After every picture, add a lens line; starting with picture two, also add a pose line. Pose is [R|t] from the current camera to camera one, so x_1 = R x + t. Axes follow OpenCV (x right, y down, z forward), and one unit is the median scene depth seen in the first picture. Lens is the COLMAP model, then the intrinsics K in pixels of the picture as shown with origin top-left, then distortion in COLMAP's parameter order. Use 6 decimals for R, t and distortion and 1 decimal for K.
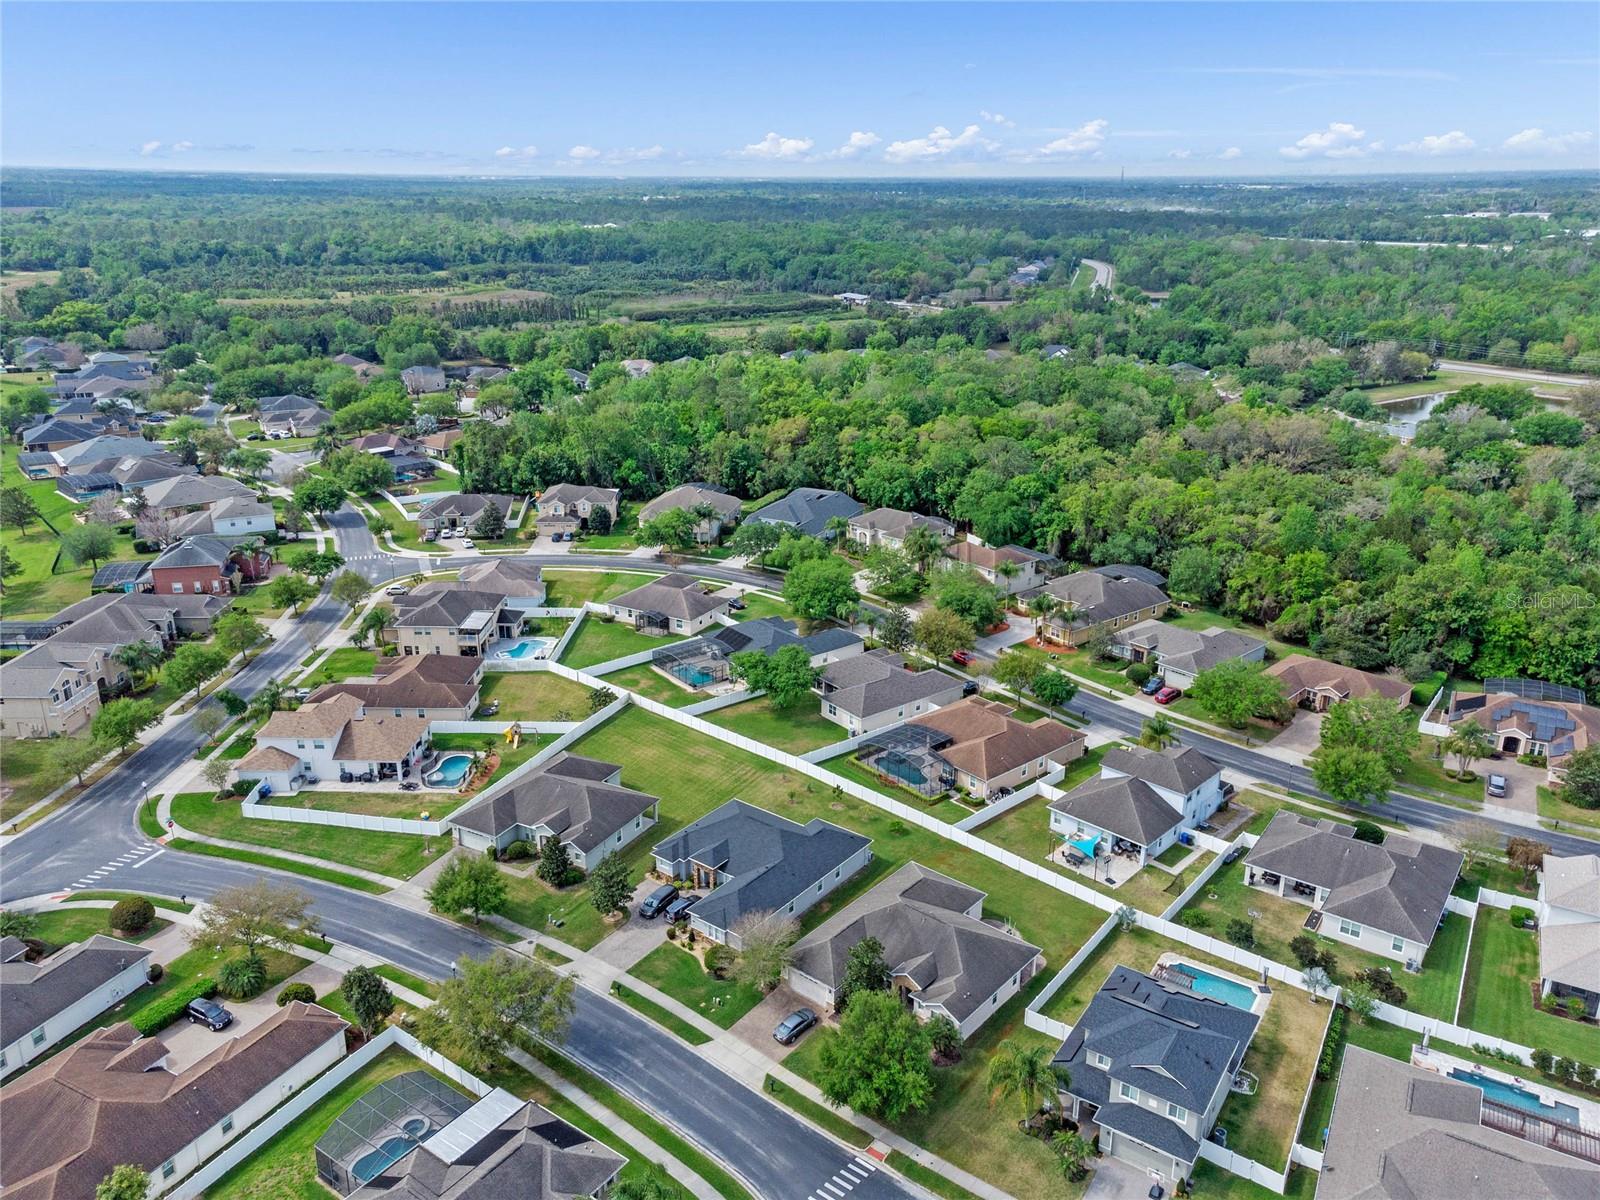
lens RADIAL K [[1215.4, 0, 807.2], [0, 1215.4, 551.4], [0, 0, 1]] dist [0.055213, 0.001374]
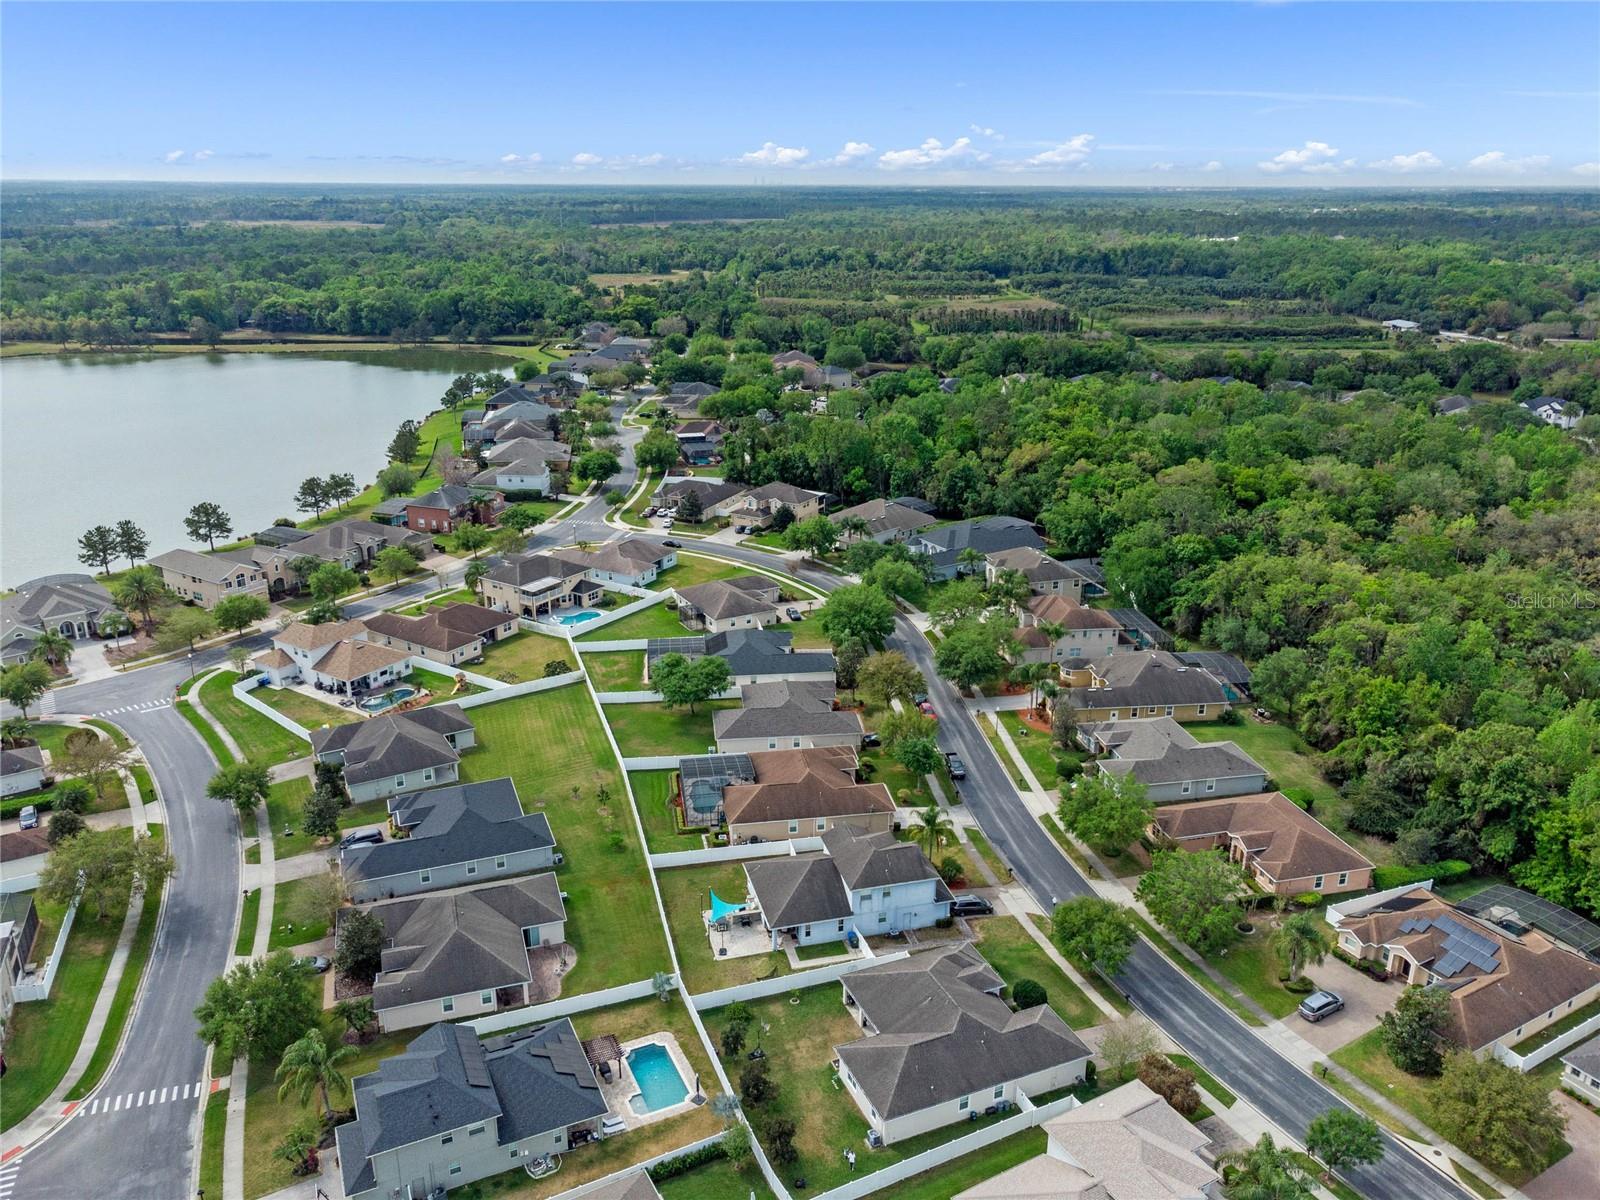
lens RADIAL K [[1191.4, 0, 800.0], [0, 1191.4, 600.0], [0, 0, 1]] dist [0.006642, 0.011177]
pose [[0.854627, 0.171521, -0.490094, 0.359558], [-0.153869, 0.985129, 0.076455, -0.038394], [0.495920, 0.010070, 0.868310, 0.122840]]
